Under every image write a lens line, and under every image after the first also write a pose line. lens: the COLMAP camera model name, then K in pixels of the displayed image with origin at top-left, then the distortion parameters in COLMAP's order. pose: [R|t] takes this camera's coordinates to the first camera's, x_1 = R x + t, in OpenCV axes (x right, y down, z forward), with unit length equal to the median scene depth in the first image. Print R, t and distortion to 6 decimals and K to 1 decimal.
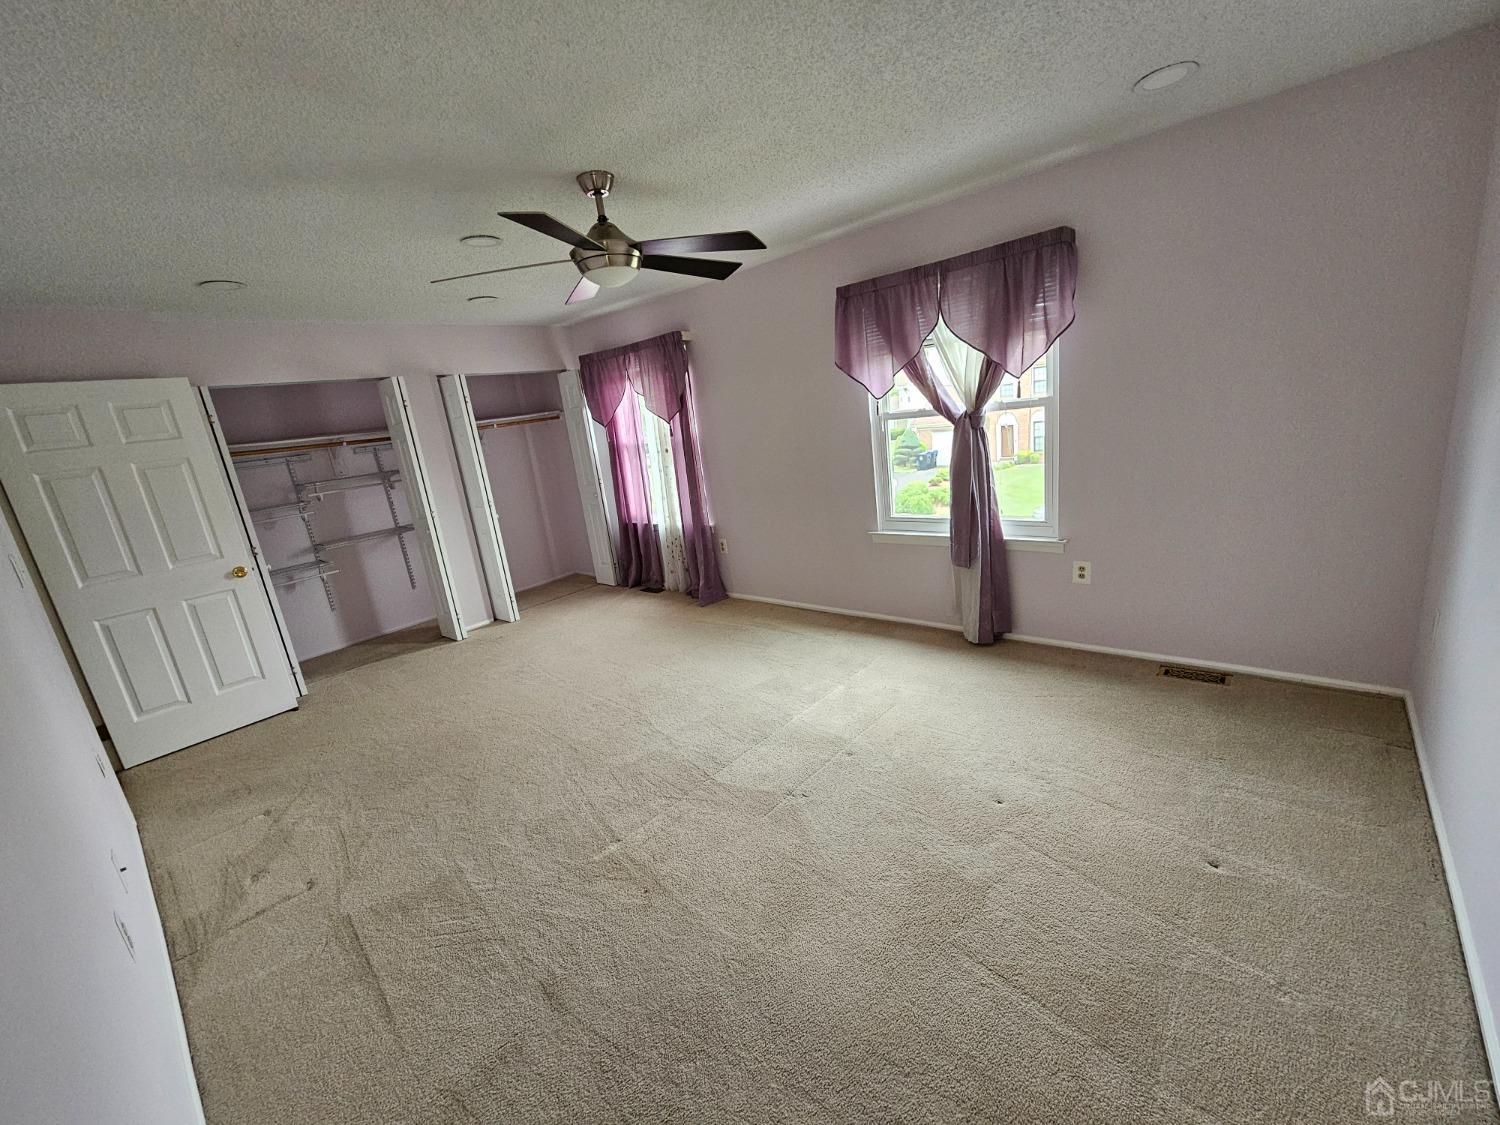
lens RADIAL K [[617.9, 0, 753.0], [0, 617.9, 569.2], [0, 0, 1]] dist [-0.003026, 0.002178]
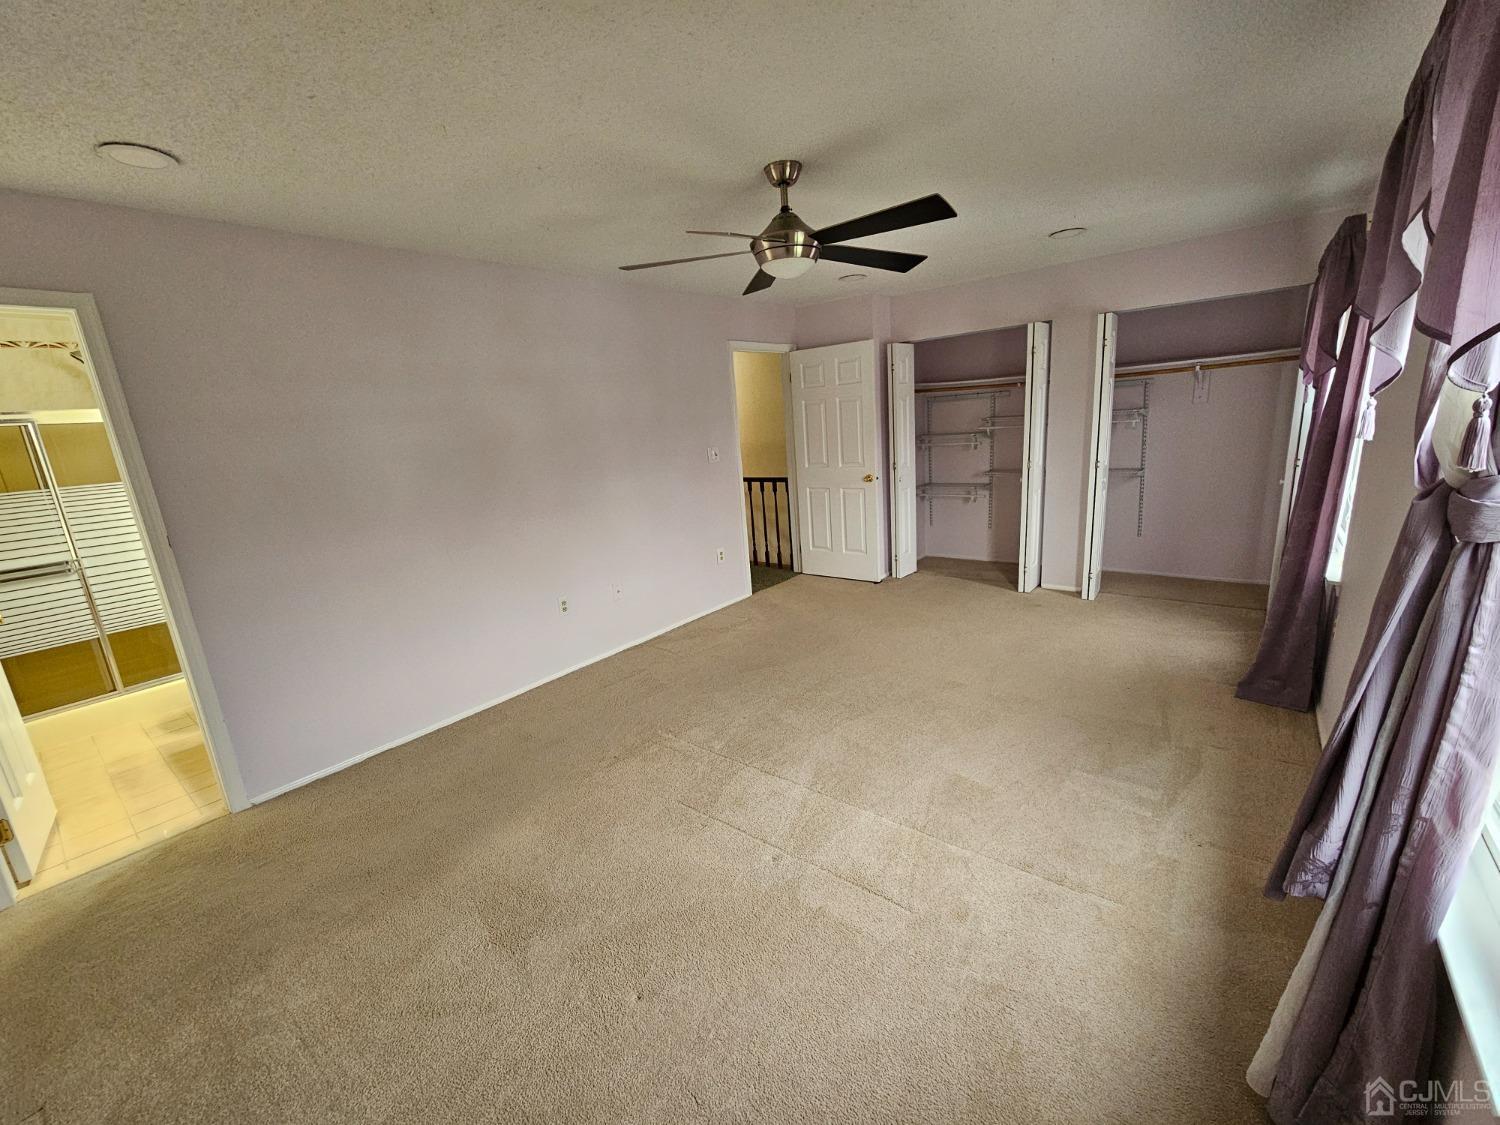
lens RADIAL K [[617.9, 0, 753.0], [0, 617.9, 569.2], [0, 0, 1]] dist [-0.003026, 0.002178]
pose [[0.057518, 0.352018, -0.934224, 0.635633], [-0.189594, 0.922595, 0.335964, -0.259399], [0.980176, 0.157799, 0.119806, 0.667436]]
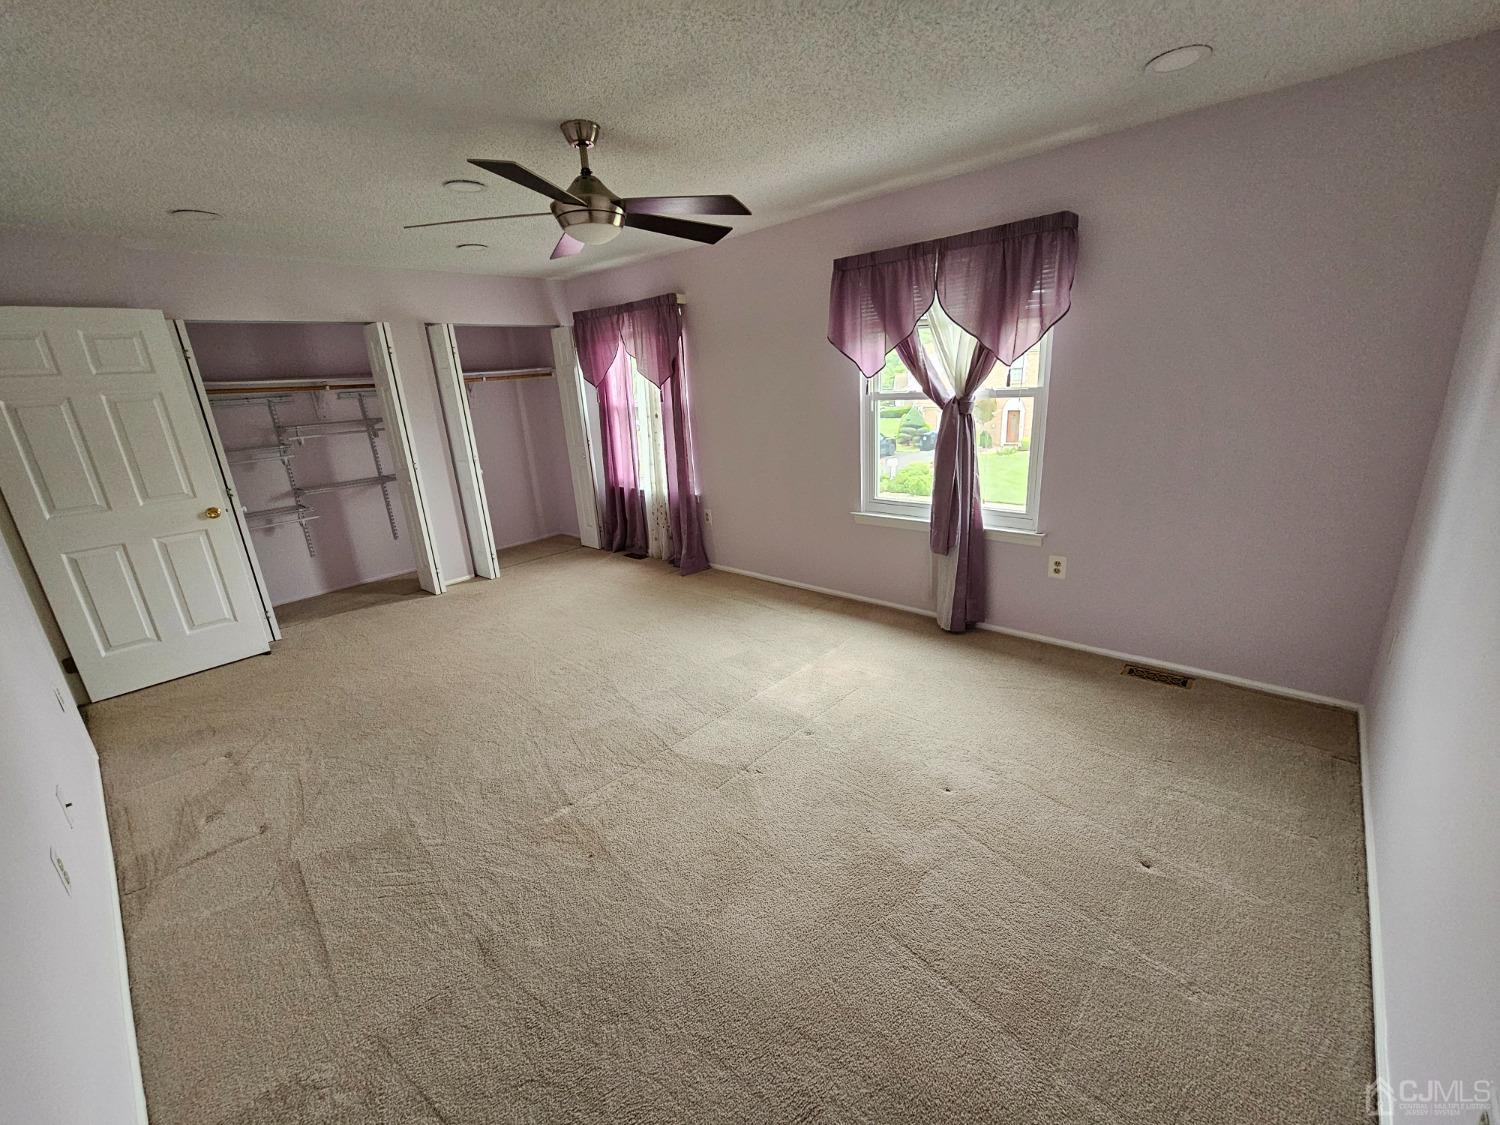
lens RADIAL K [[617.9, 0, 753.0], [0, 617.9, 569.2], [0, 0, 1]] dist [-0.003026, 0.002178]
pose [[0.997996, 0.062911, 0.006756, 0.035242], [-0.063167, 0.996804, 0.048906, -0.009391], [-0.003657, -0.049235, 0.998781, 0.004796]]
